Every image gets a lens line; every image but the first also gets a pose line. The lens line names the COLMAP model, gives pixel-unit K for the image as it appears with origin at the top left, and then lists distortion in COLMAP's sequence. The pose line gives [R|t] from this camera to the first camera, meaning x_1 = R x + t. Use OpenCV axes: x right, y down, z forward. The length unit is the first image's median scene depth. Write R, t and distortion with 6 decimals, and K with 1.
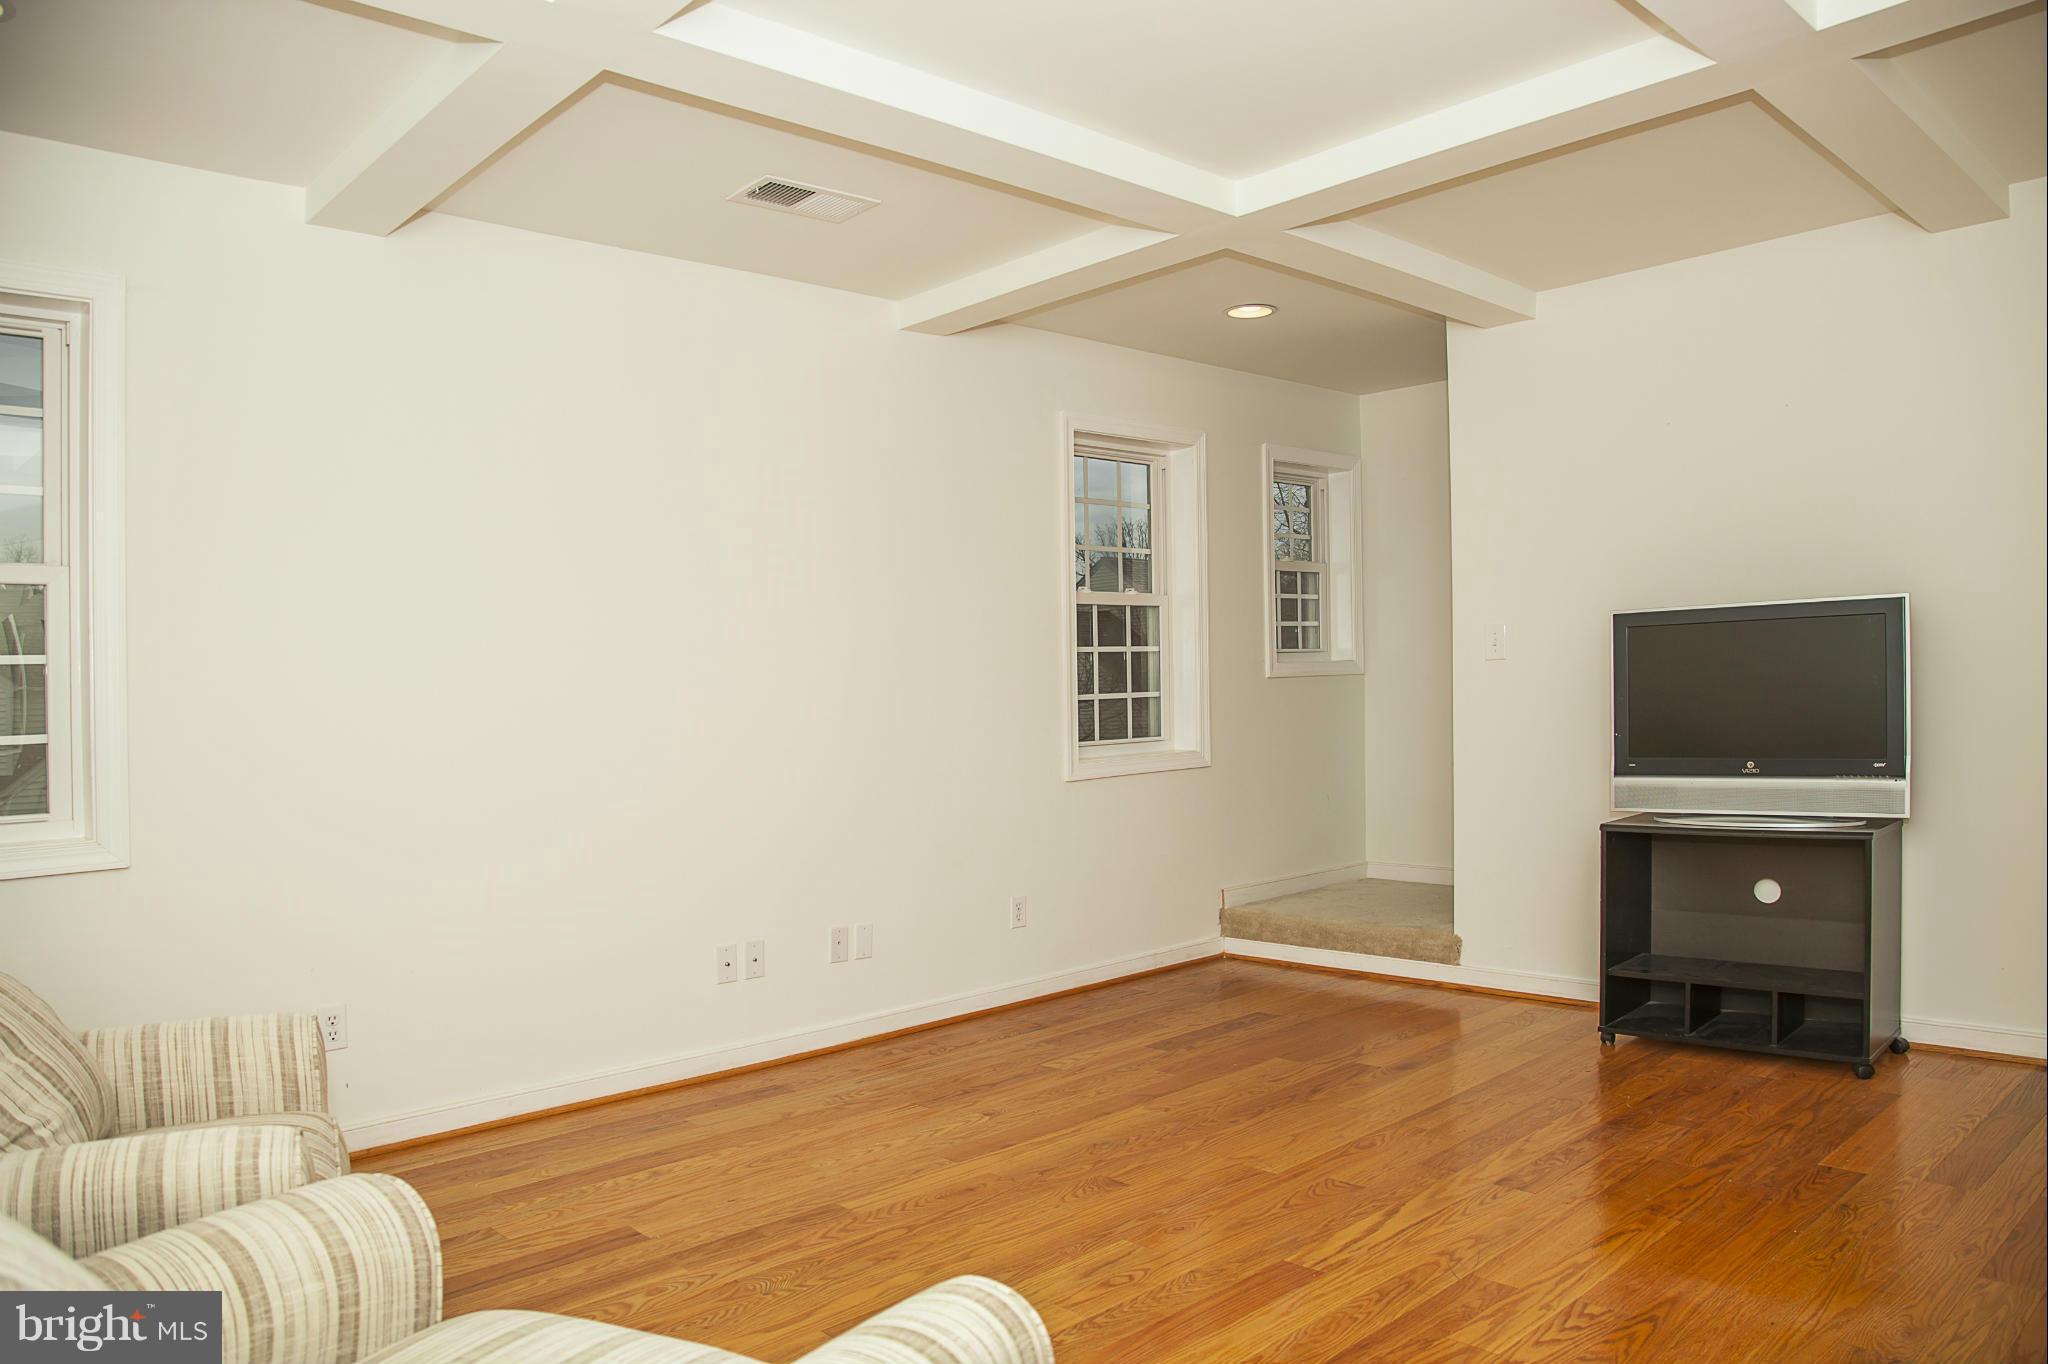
lens RADIAL K [[1545.6, 0, 1084.4], [0, 1545.6, 675.3], [0, 0, 1]] dist [-0.093005, 0.006754]
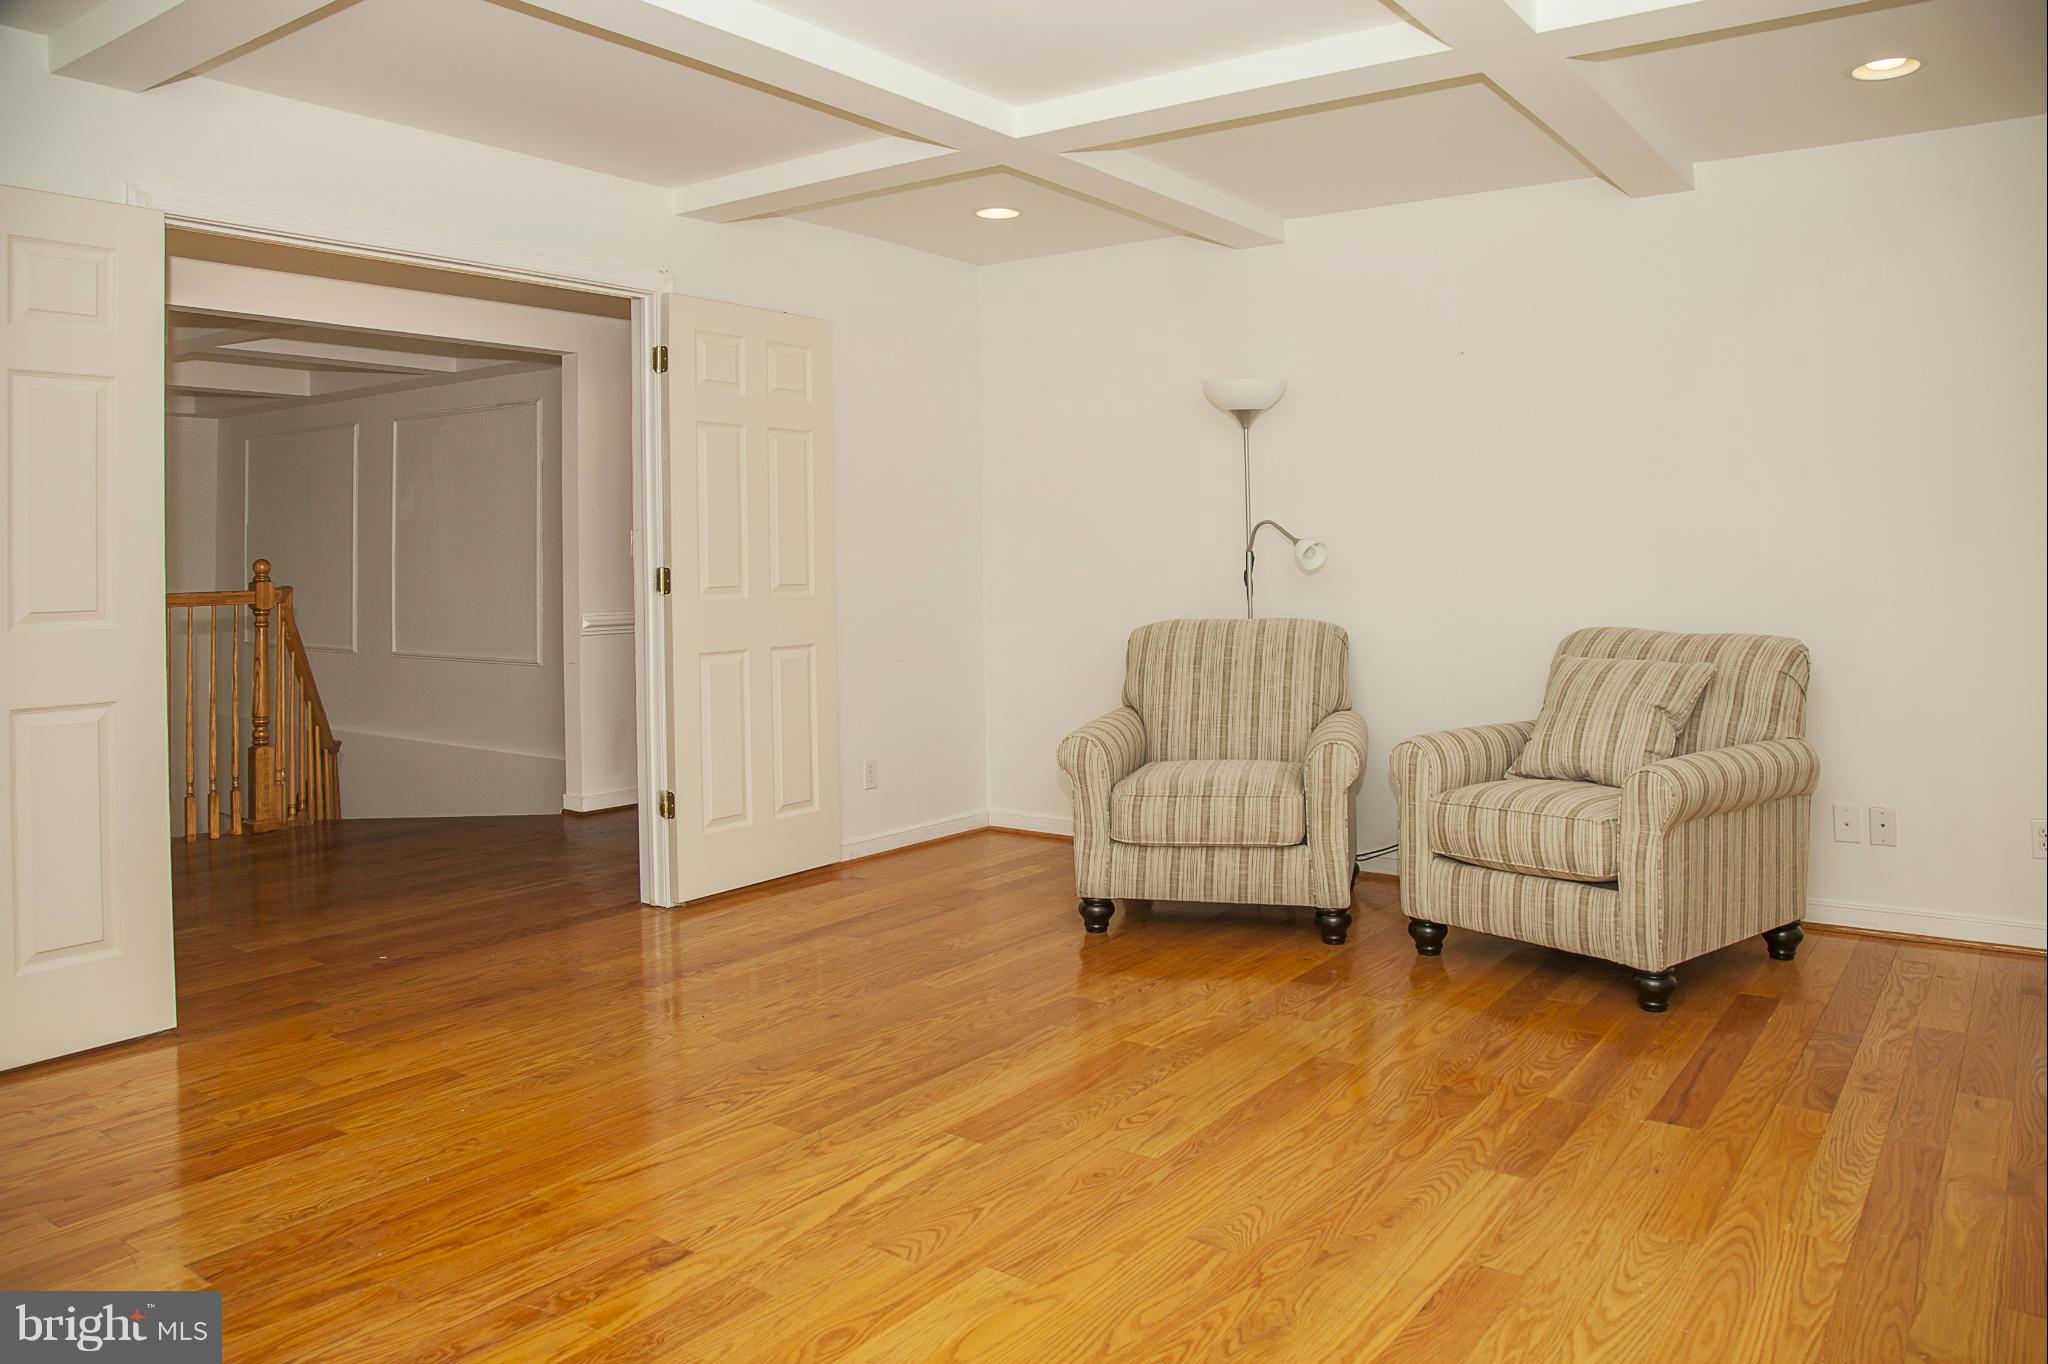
lens RADIAL K [[1545.6, 0, 1084.4], [0, 1545.6, 675.3], [0, 0, 1]] dist [-0.093005, 0.006754]
pose [[-0.984522, 0.052782, -0.167122, 0.203260], [0.041507, 0.996665, 0.070257, 0.013566], [0.170273, 0.062233, -0.983430, 1.849251]]
